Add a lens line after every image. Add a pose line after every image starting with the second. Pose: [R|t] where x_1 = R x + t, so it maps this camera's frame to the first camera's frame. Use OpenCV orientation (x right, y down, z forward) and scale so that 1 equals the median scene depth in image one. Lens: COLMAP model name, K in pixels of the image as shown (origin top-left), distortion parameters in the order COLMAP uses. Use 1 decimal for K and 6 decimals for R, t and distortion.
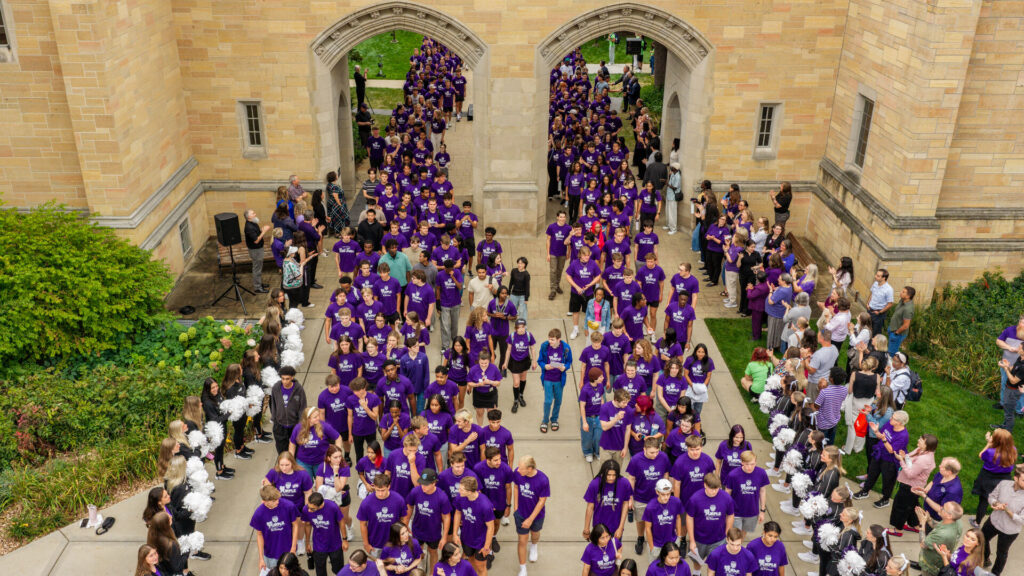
lens RADIAL K [[908.5, 0, 503.7], [0, 908.5, 288.1], [0, 0, 1]] dist [0.000292, 0.006707]
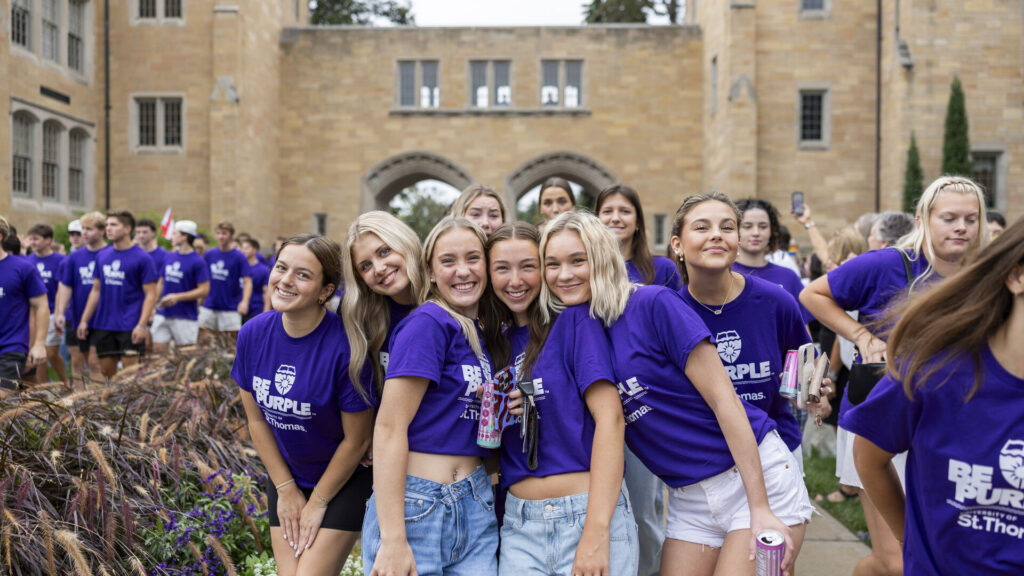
lens RADIAL K [[794.9, 0, 513.7], [0, 794.9, 286.3], [0, 0, 1]] dist [-0.003650, -0.001759]
pose [[0.998782, -0.002205, -0.049299, 0.126706], [-0.017767, 0.915933, -0.400938, 0.485623], [0.046039, 0.401325, 0.914778, -0.191272]]
